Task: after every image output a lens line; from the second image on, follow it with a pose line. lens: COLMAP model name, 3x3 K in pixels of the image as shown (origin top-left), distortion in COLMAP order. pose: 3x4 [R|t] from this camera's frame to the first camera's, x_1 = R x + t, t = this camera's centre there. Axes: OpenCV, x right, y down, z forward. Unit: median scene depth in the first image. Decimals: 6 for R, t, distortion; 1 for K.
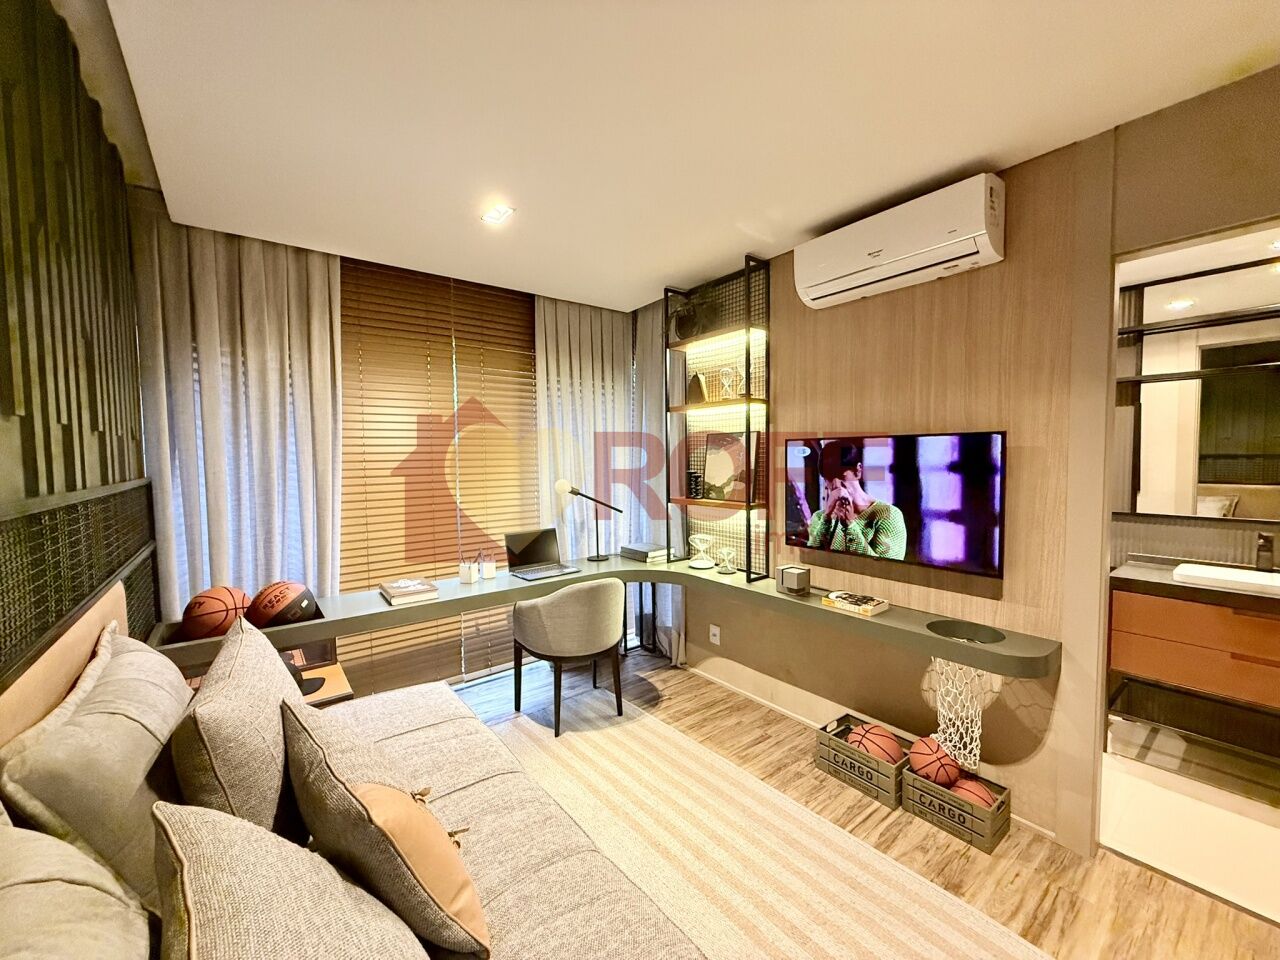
lens RADIAL K [[505.2, 0, 630.0], [0, 505.2, 481.4], [0, 0, 1]] dist [-0.007245, 0.000575]
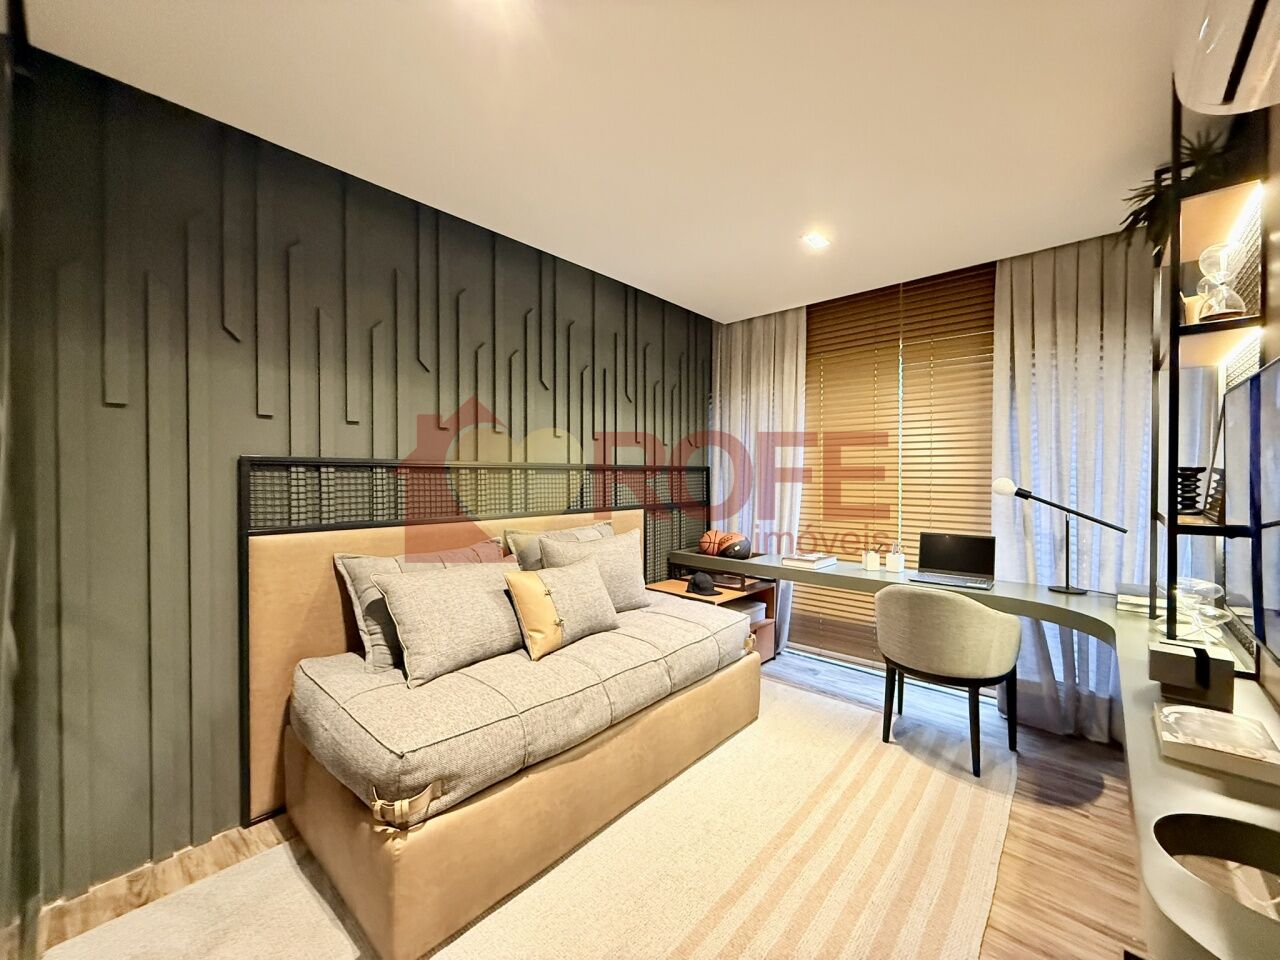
lens RADIAL K [[505.2, 0, 628.5], [0, 505.2, 476.7], [0, 0, 1]] dist [-0.007245, 0.000575]
pose [[0.175212, 0.025772, -0.984193, 0.617312], [-0.037121, 0.999119, 0.019555, -0.001611], [0.983831, 0.033108, 0.176014, 0.290496]]
